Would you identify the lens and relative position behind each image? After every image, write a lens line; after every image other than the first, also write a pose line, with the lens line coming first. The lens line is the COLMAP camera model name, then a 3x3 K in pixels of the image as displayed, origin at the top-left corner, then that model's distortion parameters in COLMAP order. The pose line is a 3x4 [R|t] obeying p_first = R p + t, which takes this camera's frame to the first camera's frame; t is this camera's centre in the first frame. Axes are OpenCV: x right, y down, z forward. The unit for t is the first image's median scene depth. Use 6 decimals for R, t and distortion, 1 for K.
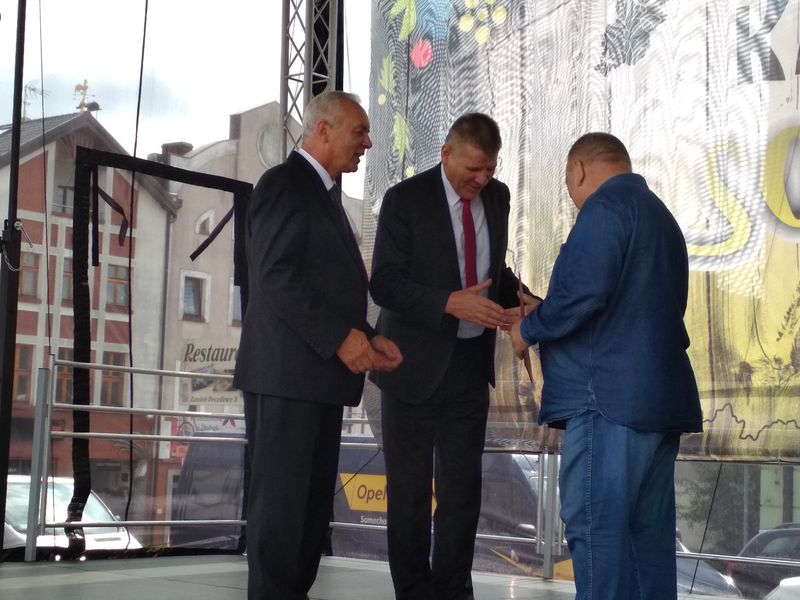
lens RADIAL K [[1508.5, 0, 376.2], [0, 1508.5, 336.7], [0, 0, 1]] dist [0.130134, 0.000000]
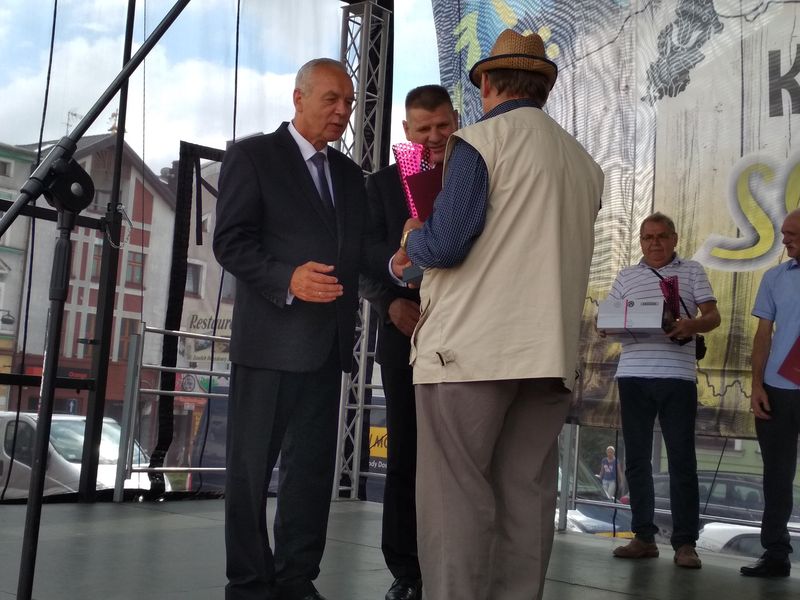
lens RADIAL K [[1119.2, 0, 399.8], [0, 1119.2, 308.5], [0, 0, 1]] dist [0.062422, 0.000000]
pose [[0.996471, 0.040865, 0.073324, -0.071008], [-0.040358, 0.999150, -0.008389, 0.000847], [-0.073604, 0.005400, 0.997273, 0.118301]]
